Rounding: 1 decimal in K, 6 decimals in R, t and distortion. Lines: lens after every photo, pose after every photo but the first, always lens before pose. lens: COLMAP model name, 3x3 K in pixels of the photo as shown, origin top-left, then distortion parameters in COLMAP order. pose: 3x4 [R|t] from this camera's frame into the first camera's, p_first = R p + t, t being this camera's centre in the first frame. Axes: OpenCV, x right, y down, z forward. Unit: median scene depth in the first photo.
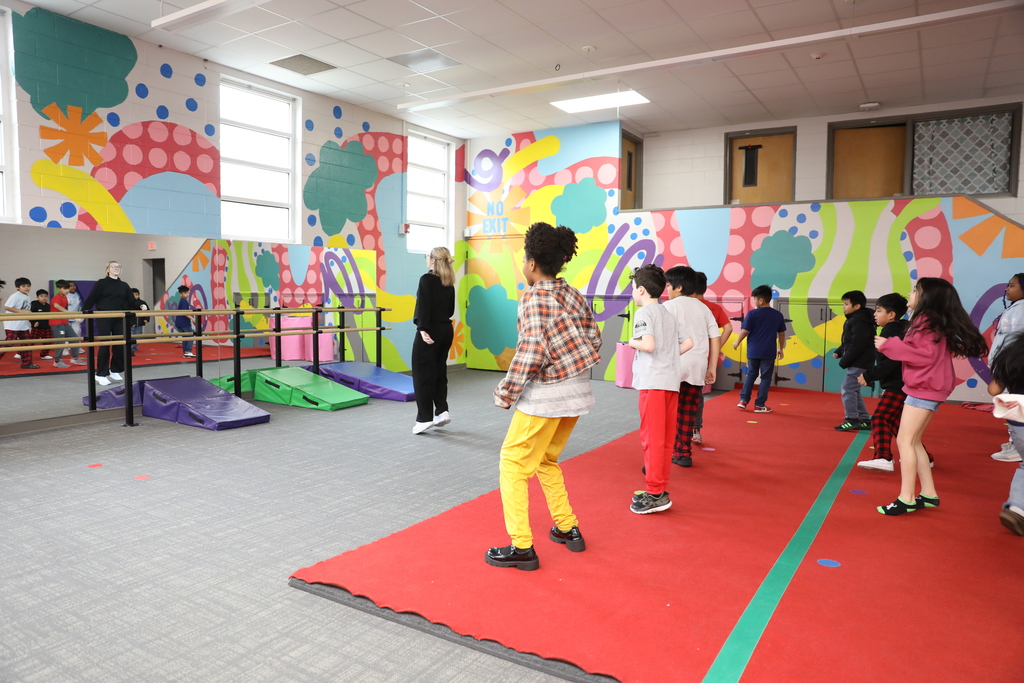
lens RADIAL K [[708.6, 0, 512.0], [0, 708.6, 341.5], [0, 0, 1]] dist [-0.104208, 0.084606]
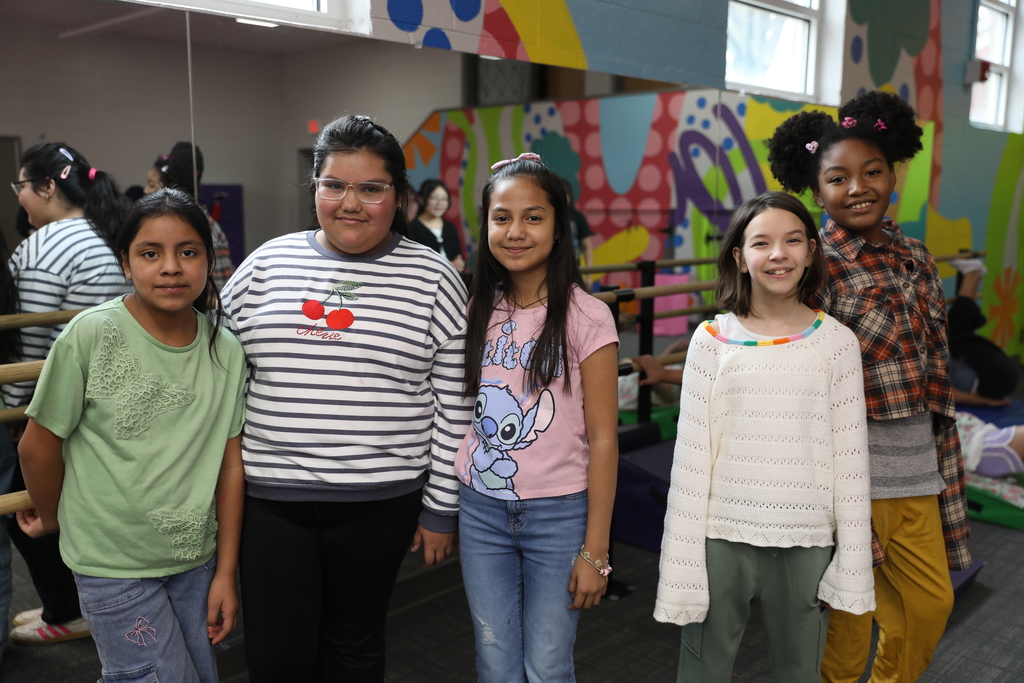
lens RADIAL K [[976.6, 0, 512.0], [0, 976.6, 341.5], [0, 0, 1]] dist [-0.046053, 0.150025]
pose [[0.981036, 0.024030, -0.192331, -0.367447], [-0.008583, 0.996698, 0.080747, -0.039698], [0.193636, -0.077565, 0.978002, 0.354356]]
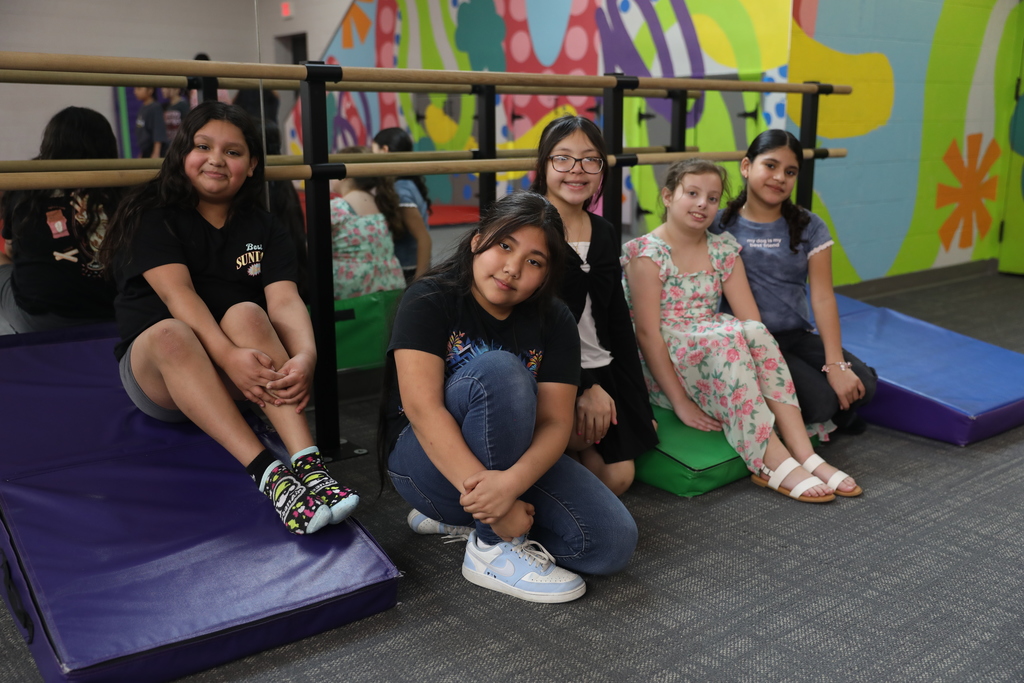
lens RADIAL K [[1009.8, 0, 512.0], [0, 1009.8, 341.5], [0, 0, 1]] dist [0.013387, 0.175570]
pose [[0.949436, 0.061155, -0.307946, -0.178433], [-0.015879, 0.988944, 0.147437, -0.000427], [0.313558, -0.135092, 0.939910, 0.560685]]
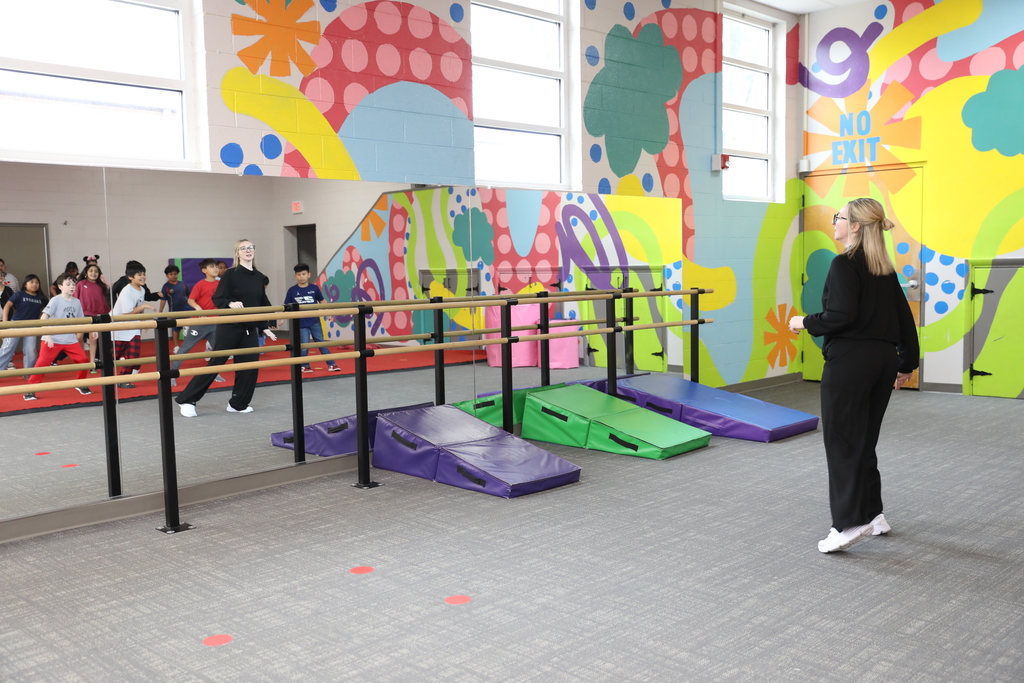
lens RADIAL K [[976.6, 0, 512.0], [0, 976.6, 341.5], [0, 0, 1]] dist [-0.046053, 0.150025]
pose [[0.975115, -0.011186, -0.221418, -0.163216], [0.013917, 0.999845, 0.010776, -0.012855], [0.221263, -0.013589, 0.975119, 0.120303]]
